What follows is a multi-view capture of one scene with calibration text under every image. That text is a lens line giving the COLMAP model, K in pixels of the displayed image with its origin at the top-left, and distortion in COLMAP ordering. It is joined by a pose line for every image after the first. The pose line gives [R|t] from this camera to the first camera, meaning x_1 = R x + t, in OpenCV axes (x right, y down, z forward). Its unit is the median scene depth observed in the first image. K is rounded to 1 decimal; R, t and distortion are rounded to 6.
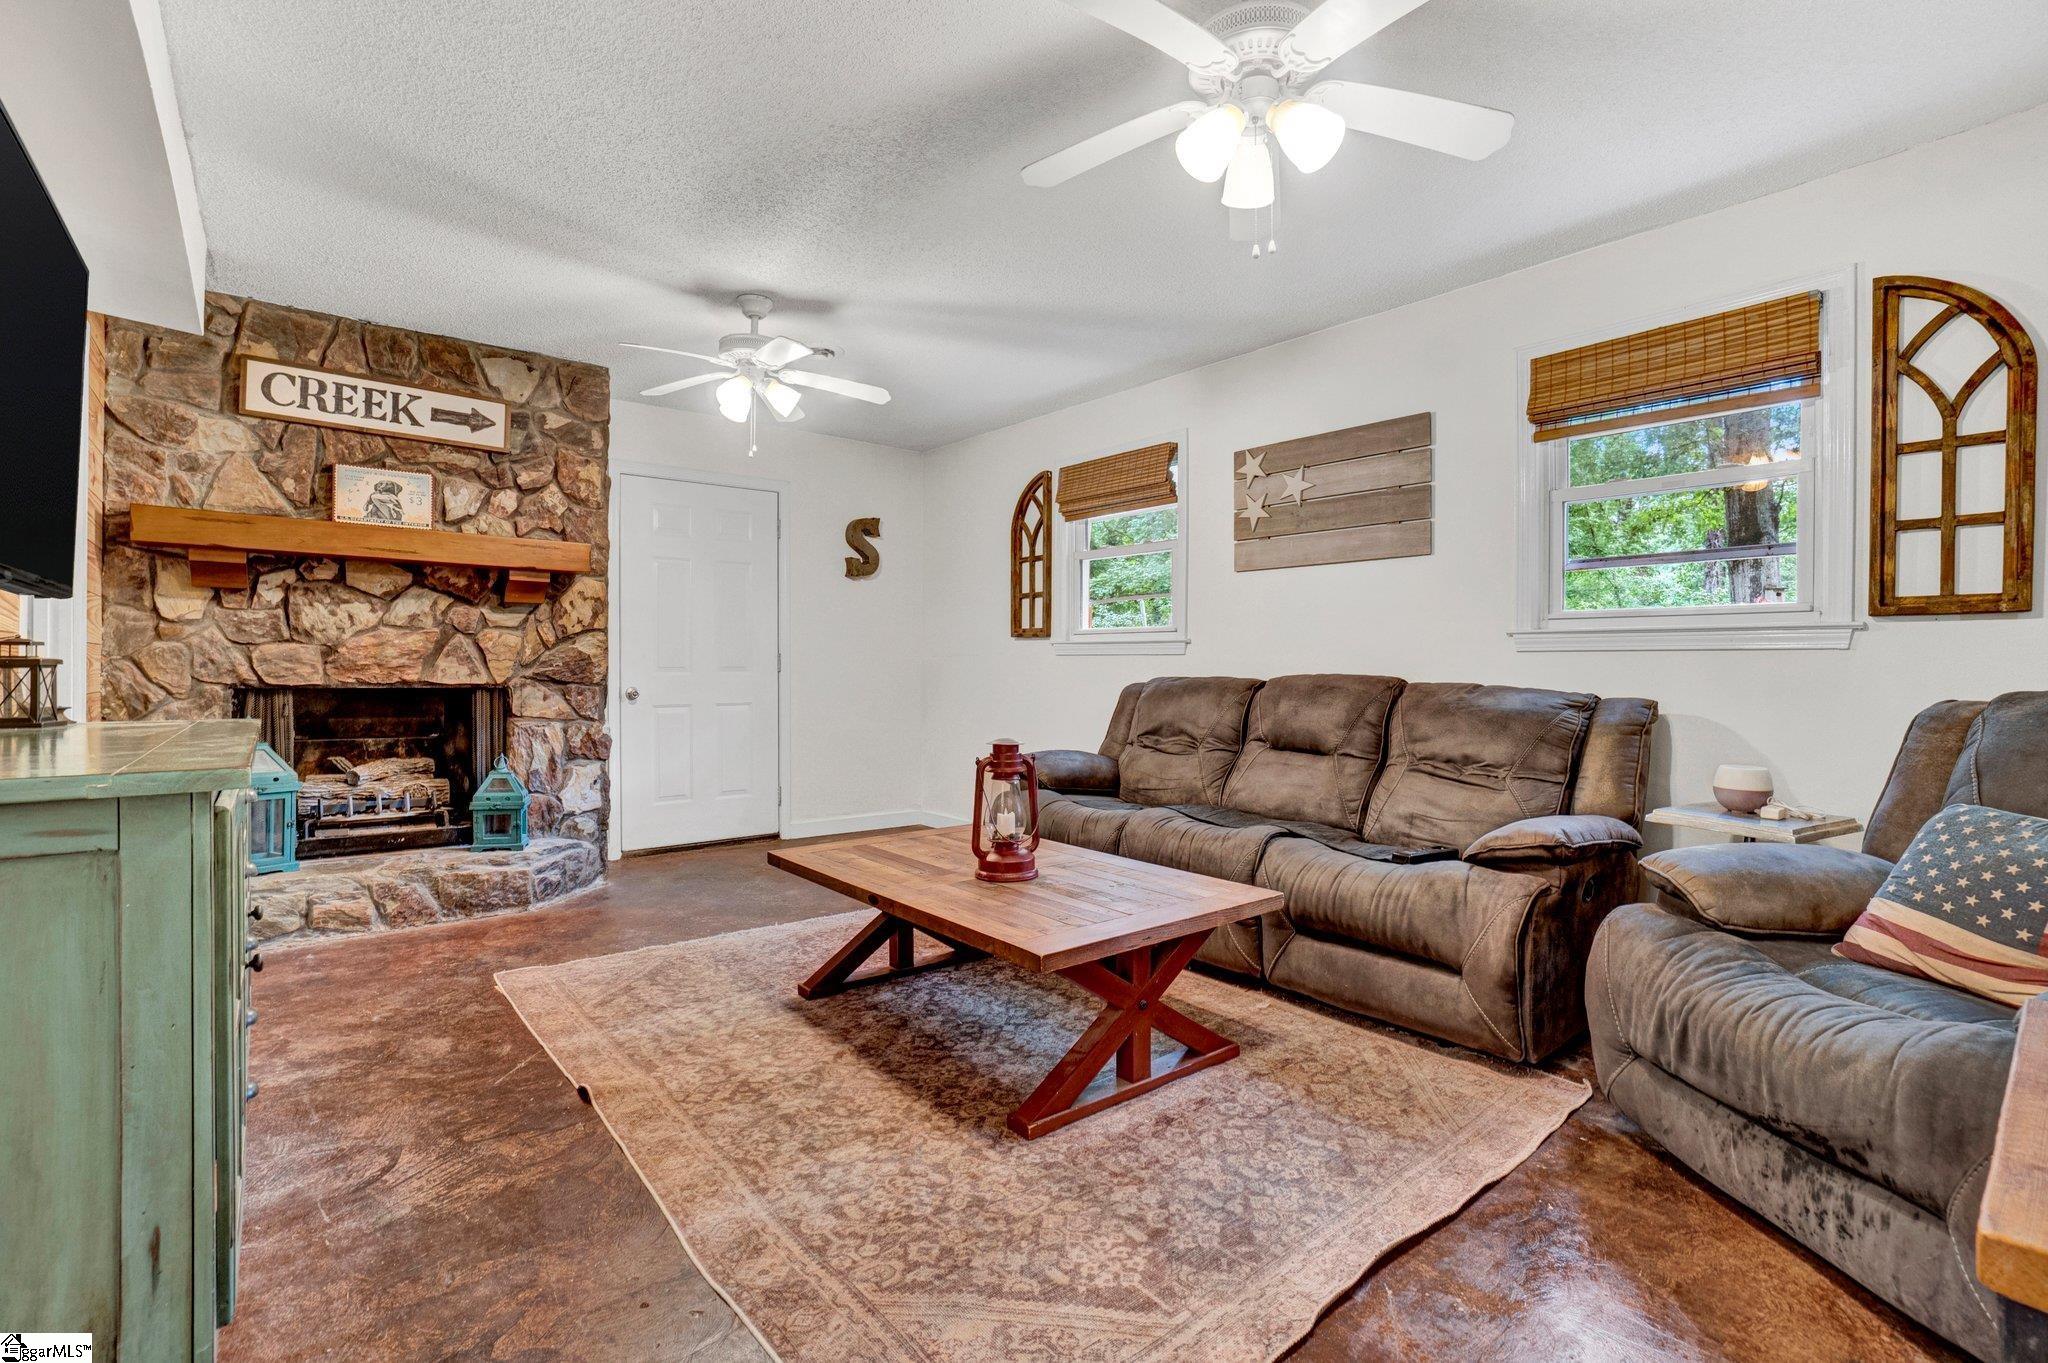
lens RADIAL K [[930.3, 0, 979.4], [0, 930.3, 678.8], [0, 0, 1]] dist [-0.078301, 0.040313]
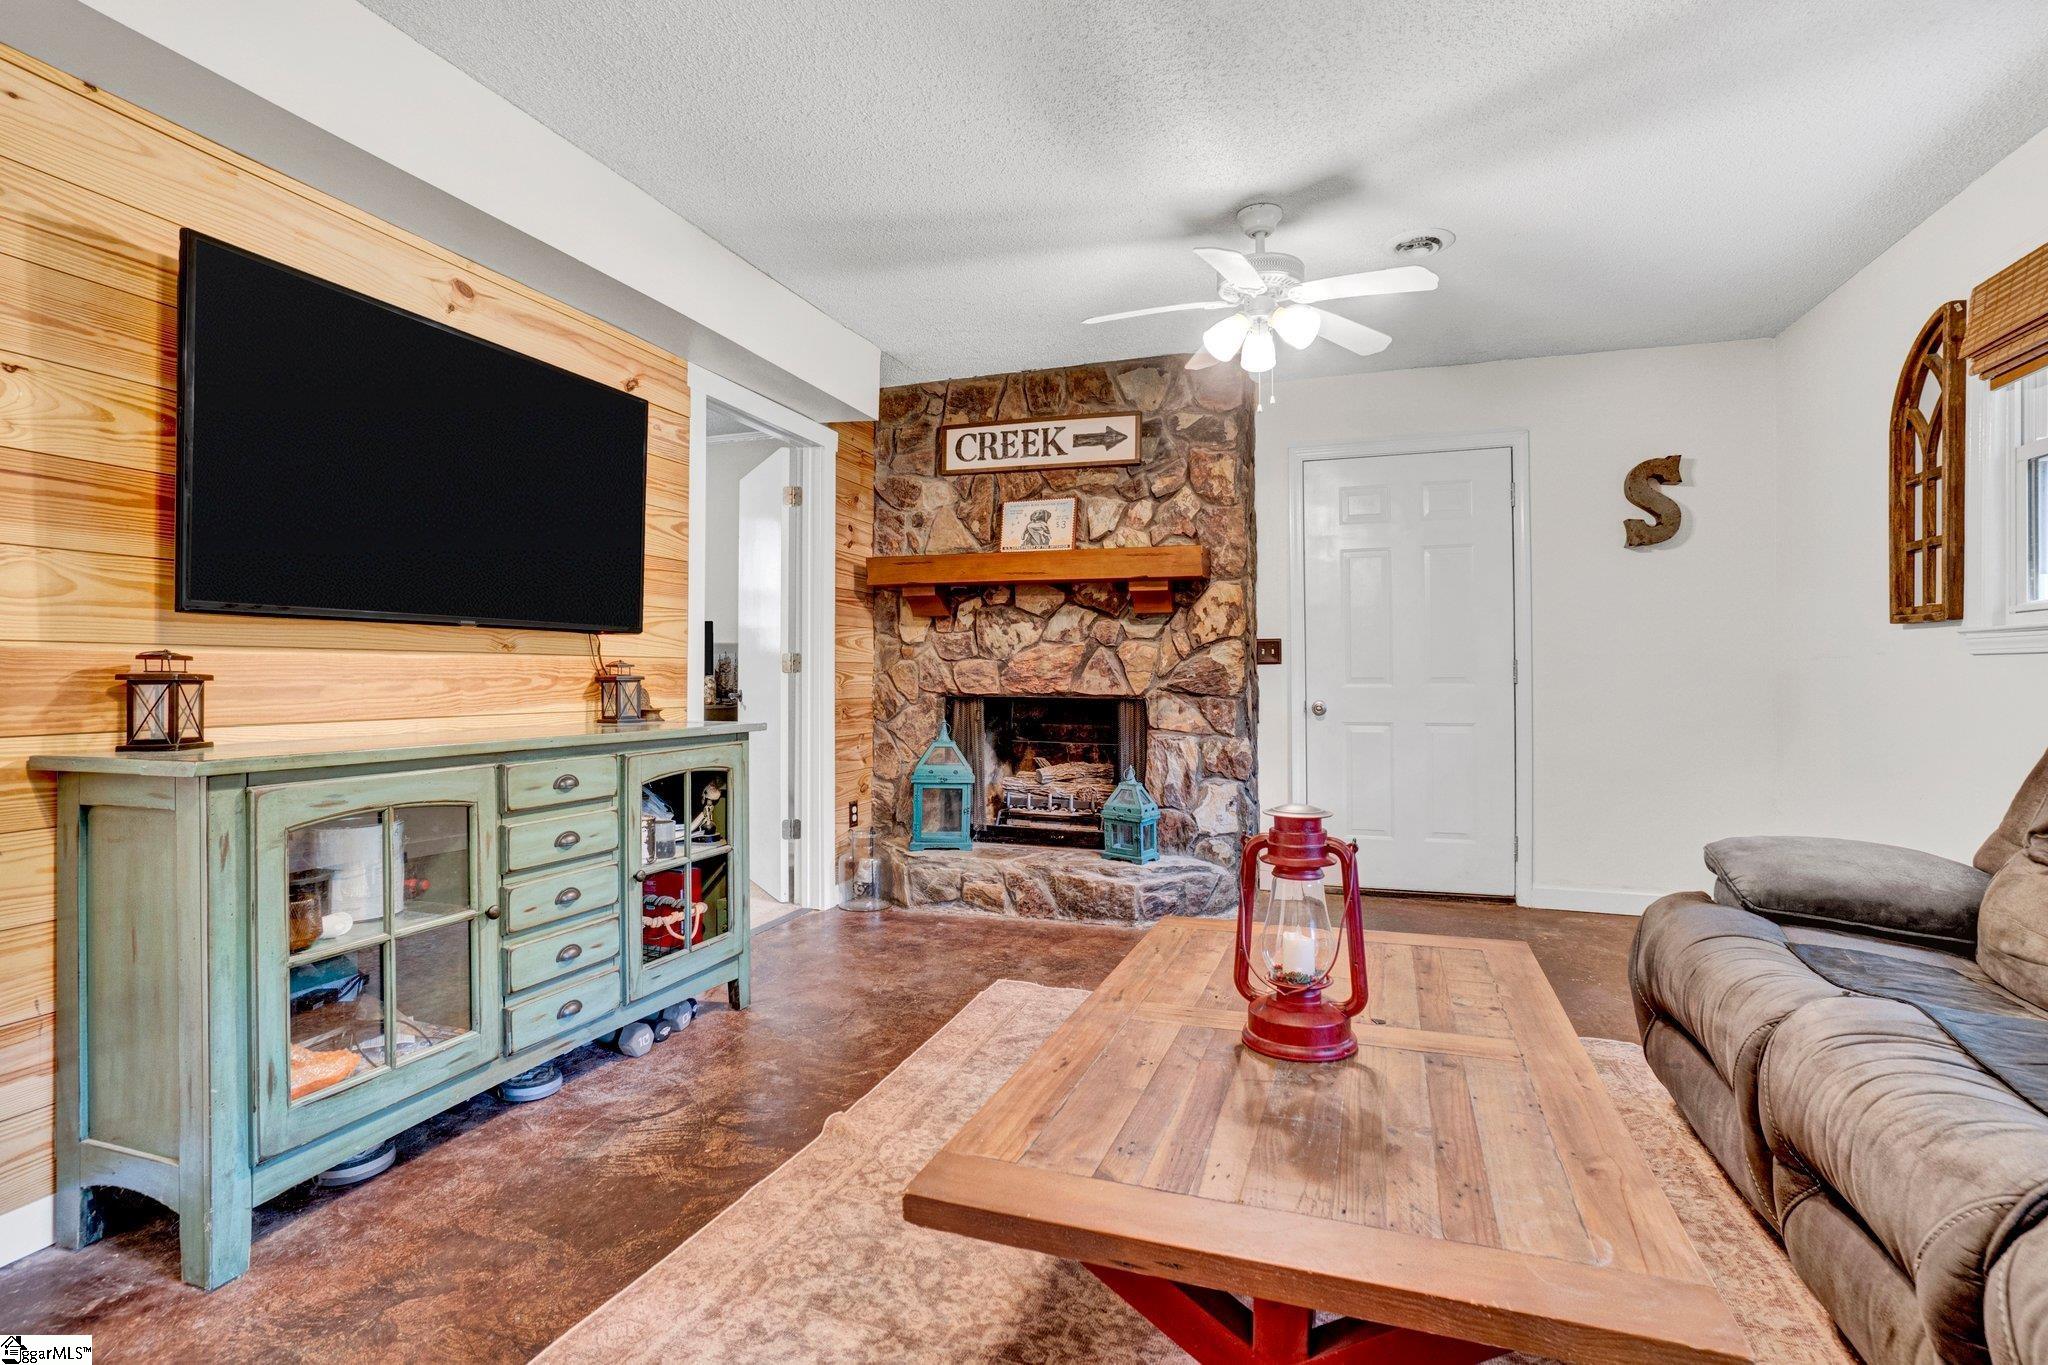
lens RADIAL K [[929.8, 0, 1025.6], [0, 929.8, 687.8], [0, 0, 1]] dist [-0.030772, 0.000349]
pose [[0.531432, 0.007229, -0.847070, 0.312658], [-0.005535, 0.999972, 0.005061, -0.008200], [0.847083, 0.001999, 0.531457, 0.402457]]
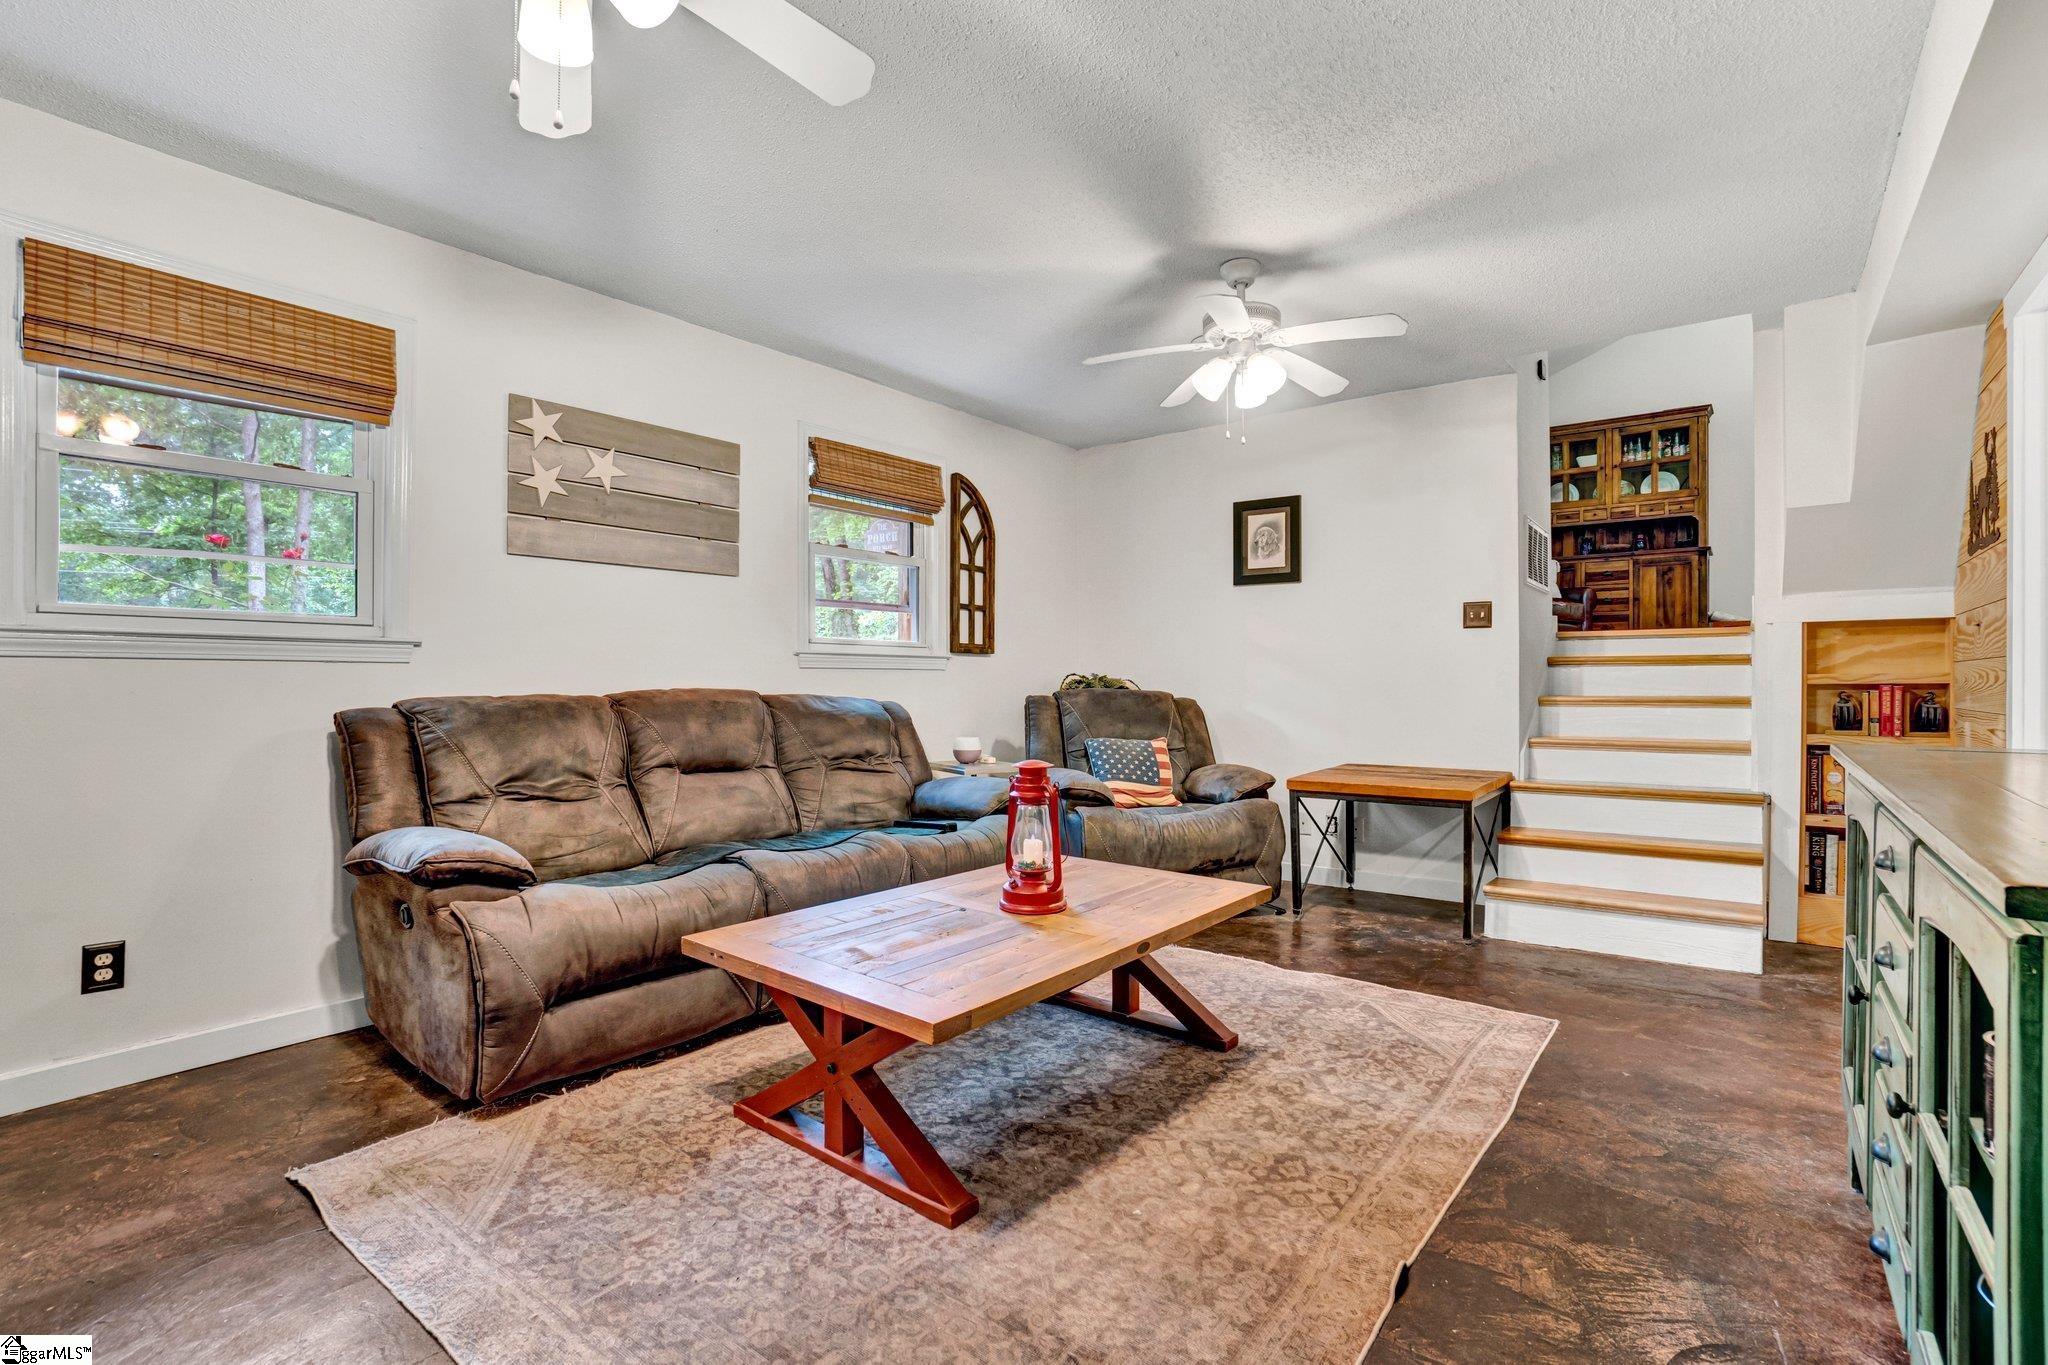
lens RADIAL K [[940.4, 0, 1069.3], [0, 940.4, 683.7], [0, 0, 1]] dist [-0.025146, -0.000014]
pose [[-0.268548, -0.011838, 0.963194, -0.664222], [0.008765, 0.999853, 0.014732, -0.021723], [-0.963227, 0.012399, -0.268404, 0.896228]]
